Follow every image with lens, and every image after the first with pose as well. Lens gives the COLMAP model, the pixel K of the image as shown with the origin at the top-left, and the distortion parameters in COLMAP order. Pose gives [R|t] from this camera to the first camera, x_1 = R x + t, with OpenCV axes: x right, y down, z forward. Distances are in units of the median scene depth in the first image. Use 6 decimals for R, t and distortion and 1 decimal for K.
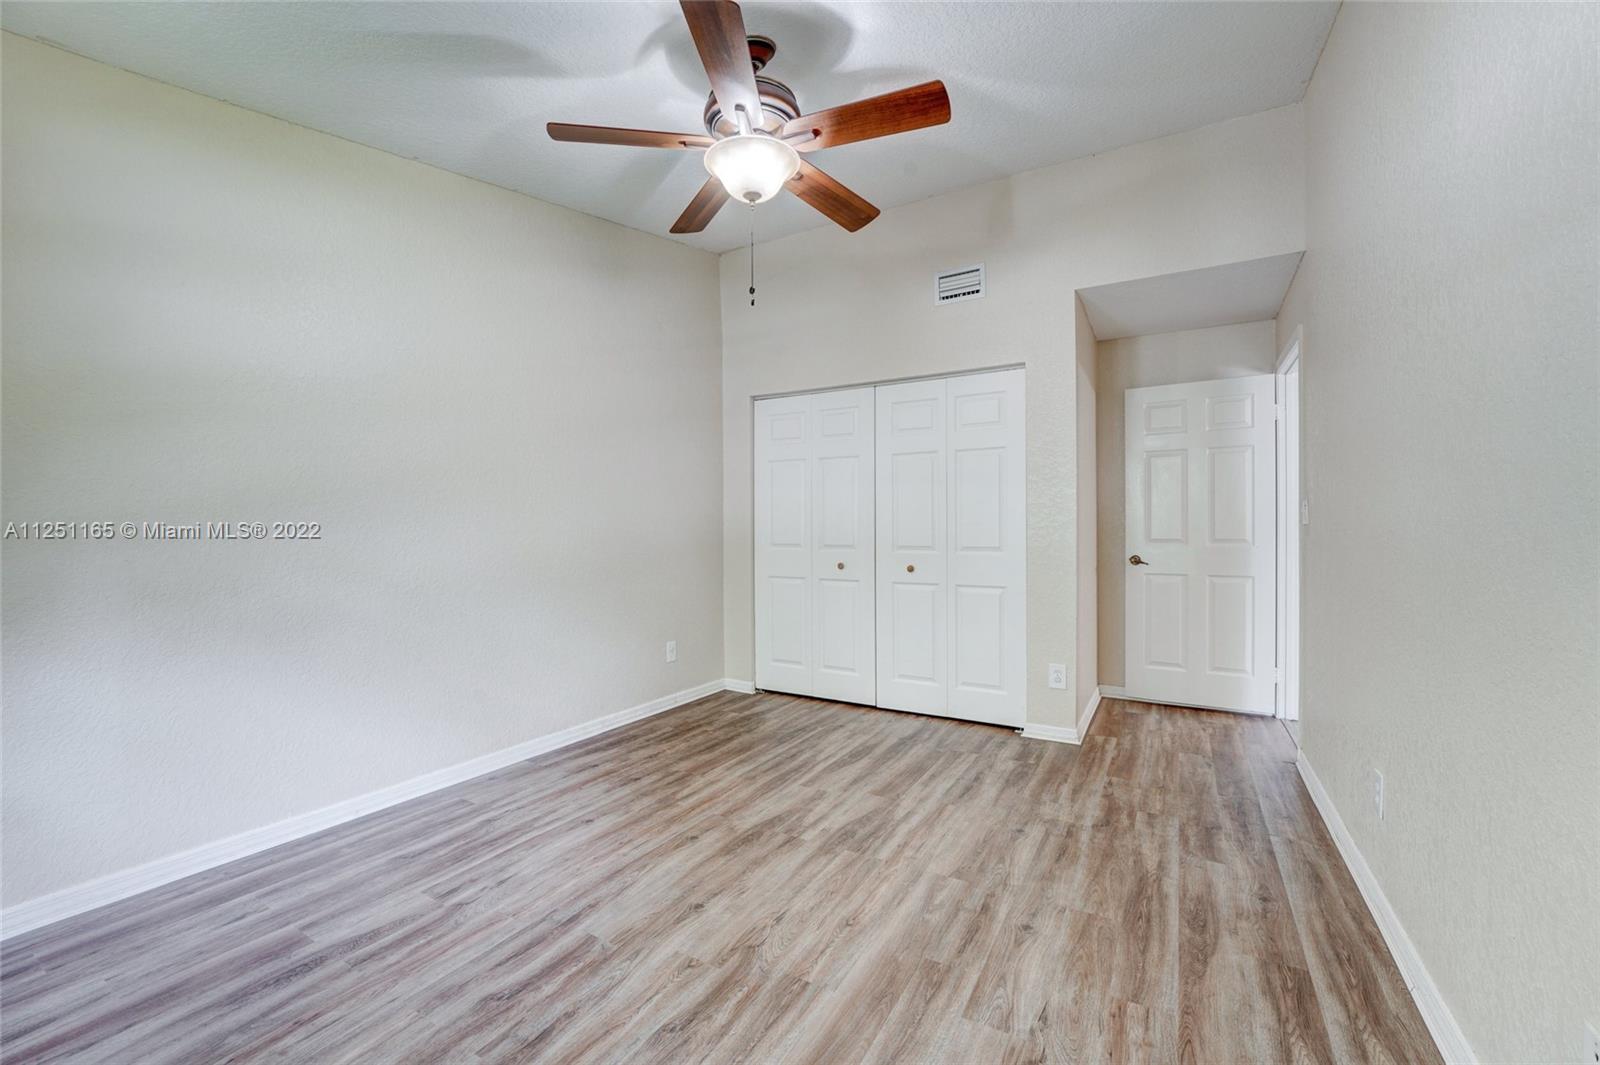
lens RADIAL K [[652.9, 0, 800.1], [0, 652.9, 530.3], [0, 0, 1]] dist [-0.024426, 0.000503]
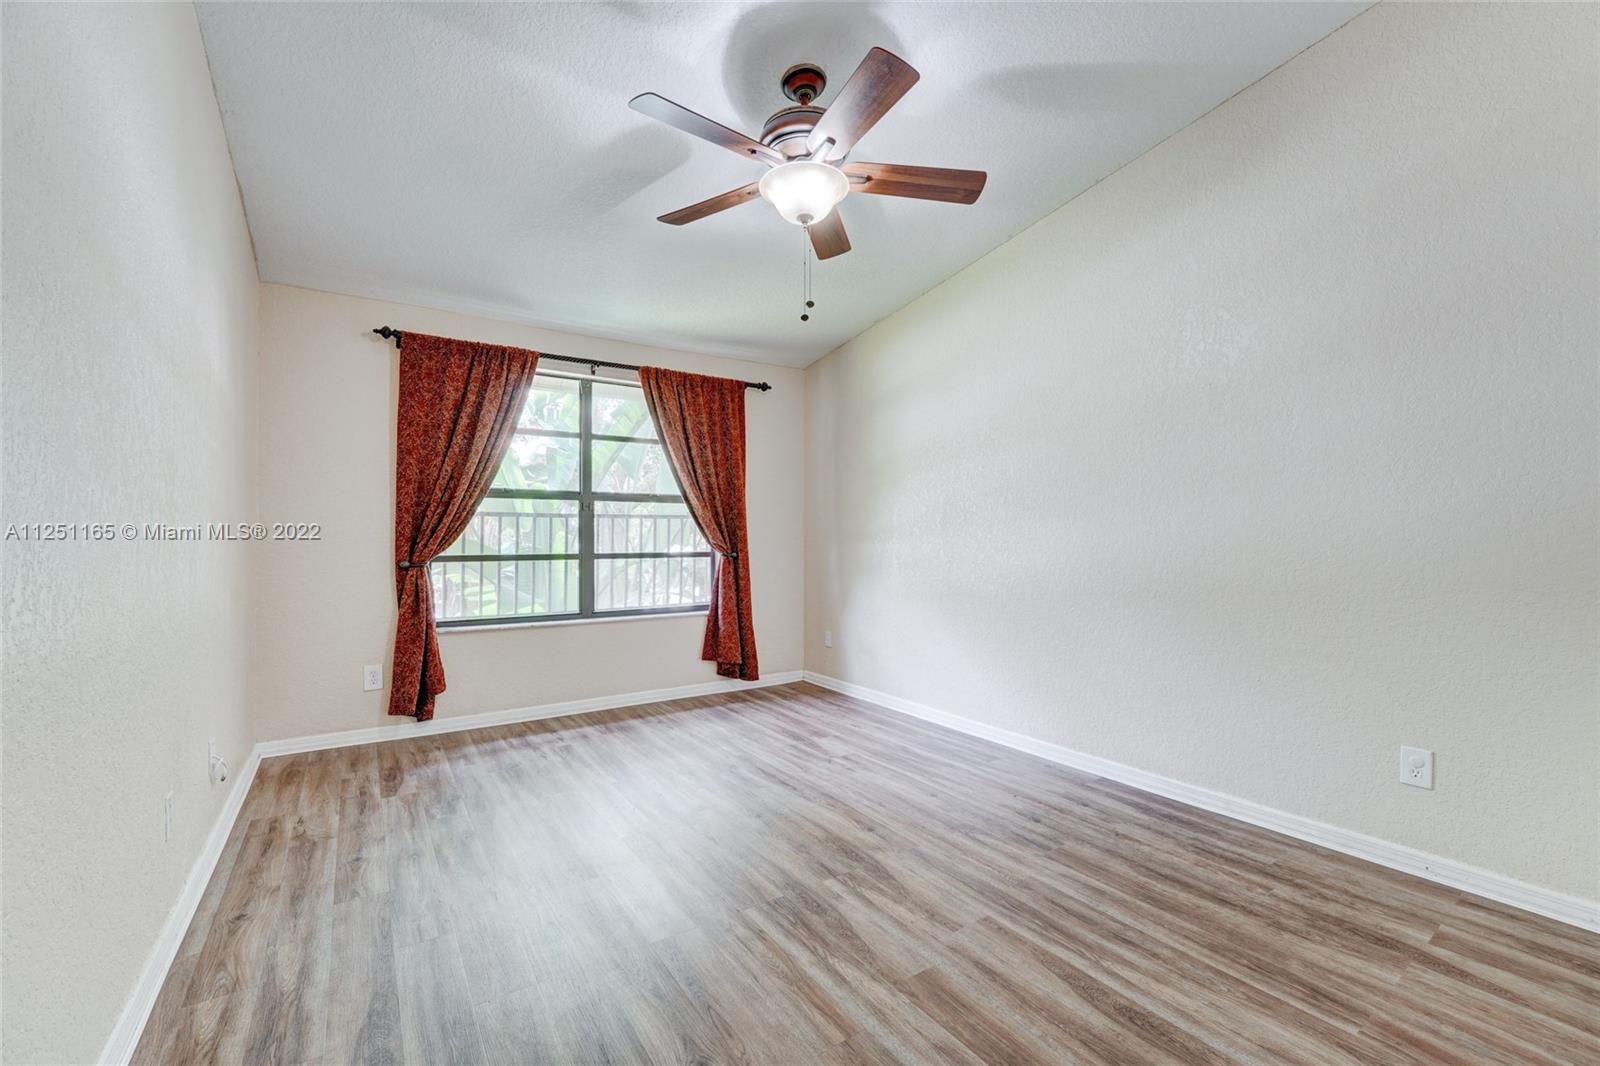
lens RADIAL K [[653.0, 0, 794.0], [0, 653.0, 538.3], [0, 0, 1]] dist [-0.028311, 0.000760]
pose [[-0.437045, 0.006227, -0.899418, 0.666080], [-0.001295, 0.999971, 0.007553, 0.001440], [0.899439, 0.004465, -0.437024, 1.092254]]
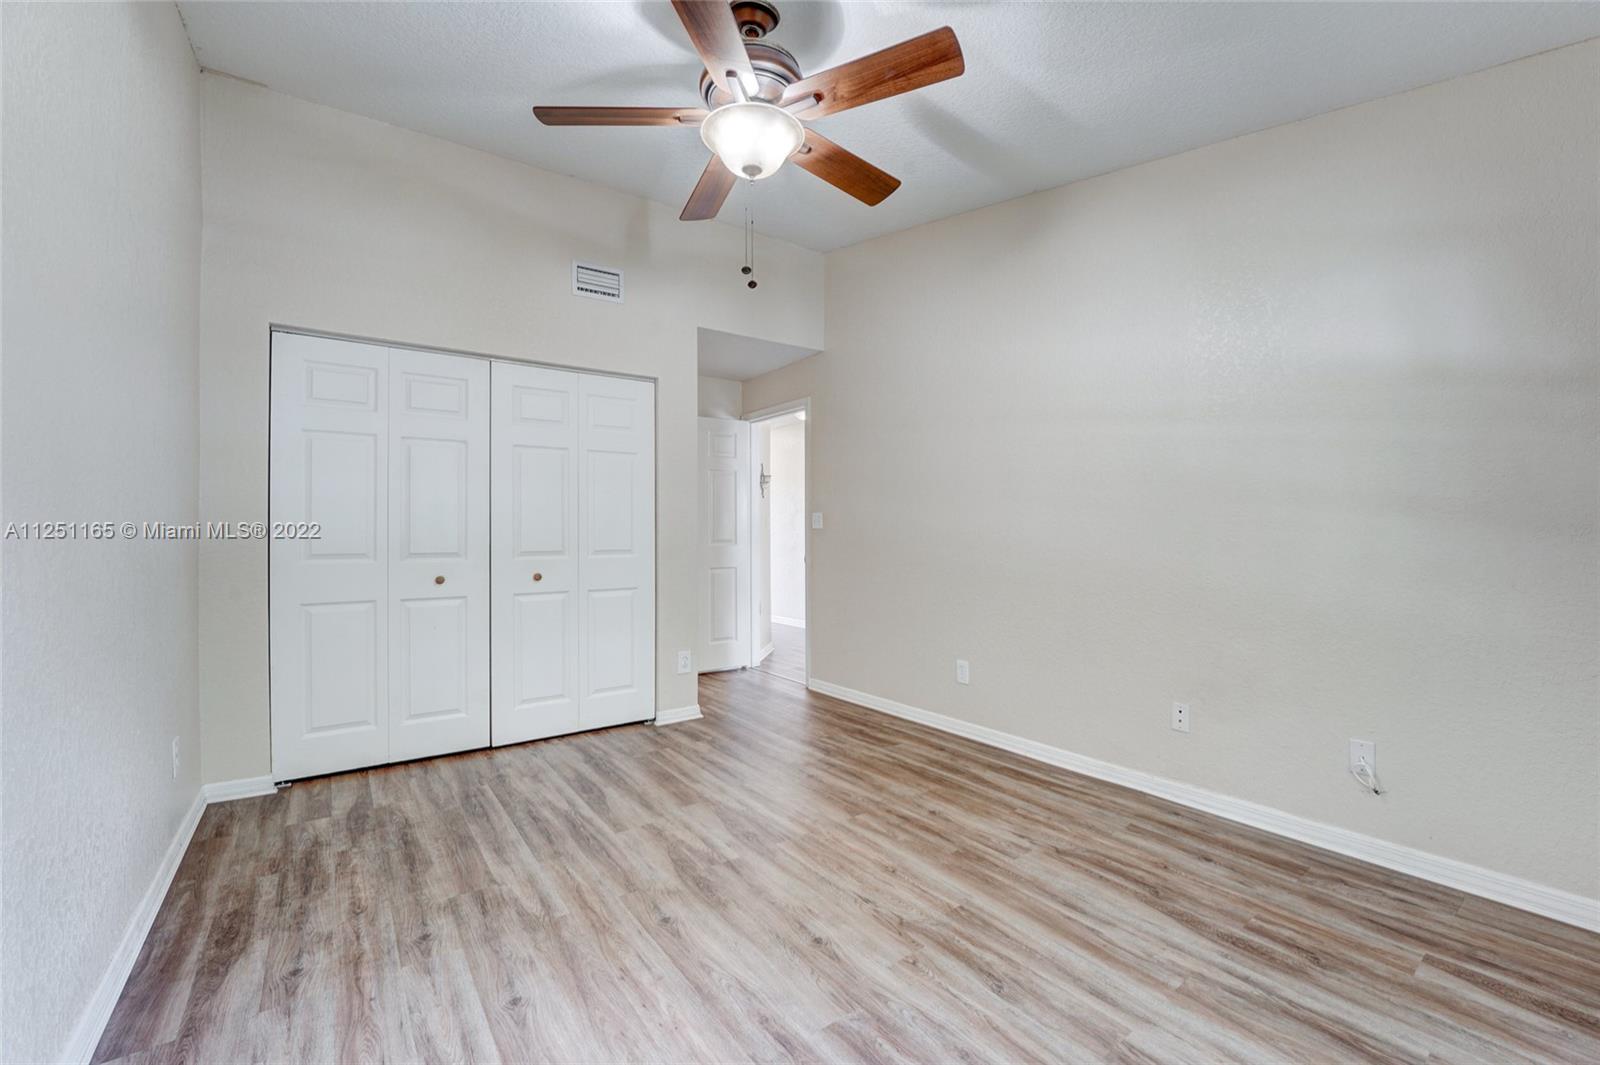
lens RADIAL K [[652.9, 0, 796.4], [0, 652.9, 525.6], [0, 0, 1]] dist [-0.024426, 0.000503]
pose [[0.405467, 0.009590, 0.914059, -0.671727], [0.005175, 0.999905, -0.012787, 0.002935], [-0.914095, 0.009915, 0.405379, 0.432005]]
